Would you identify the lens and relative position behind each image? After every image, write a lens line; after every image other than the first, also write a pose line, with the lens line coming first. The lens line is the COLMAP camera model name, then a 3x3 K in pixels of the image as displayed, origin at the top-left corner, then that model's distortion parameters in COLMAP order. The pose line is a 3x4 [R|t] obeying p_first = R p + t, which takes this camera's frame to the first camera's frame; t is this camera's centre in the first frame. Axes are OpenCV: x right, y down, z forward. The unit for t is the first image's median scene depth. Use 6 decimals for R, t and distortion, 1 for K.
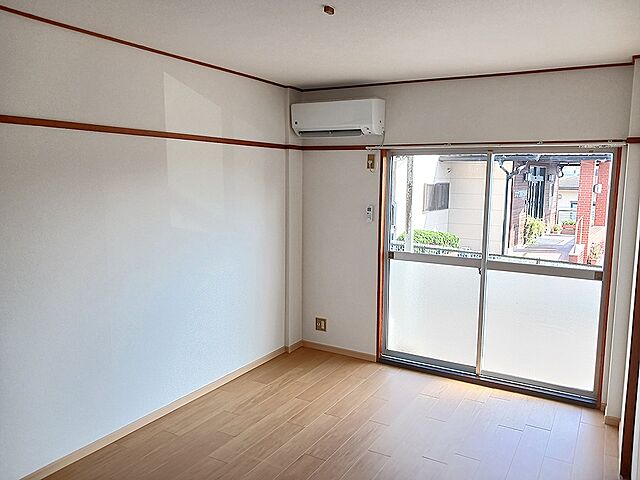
lens RADIAL K [[501.7, 0, 320.0], [0, 501.7, 240.0], [0, 0, 1]] dist [0.007266, 0.001618]
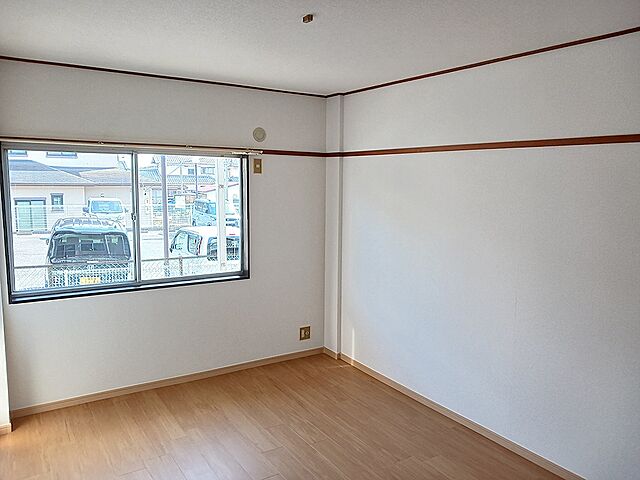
lens RADIAL K [[501.7, 0, 320.0], [0, 501.7, 240.0], [0, 0, 1]] dist [0.007266, 0.001618]
pose [[0.446248, -0.111733, 0.887907, -0.833493], [0.105955, 0.991793, 0.071555, -0.079304], [-0.888615, 0.062147, 0.454425, 0.515577]]
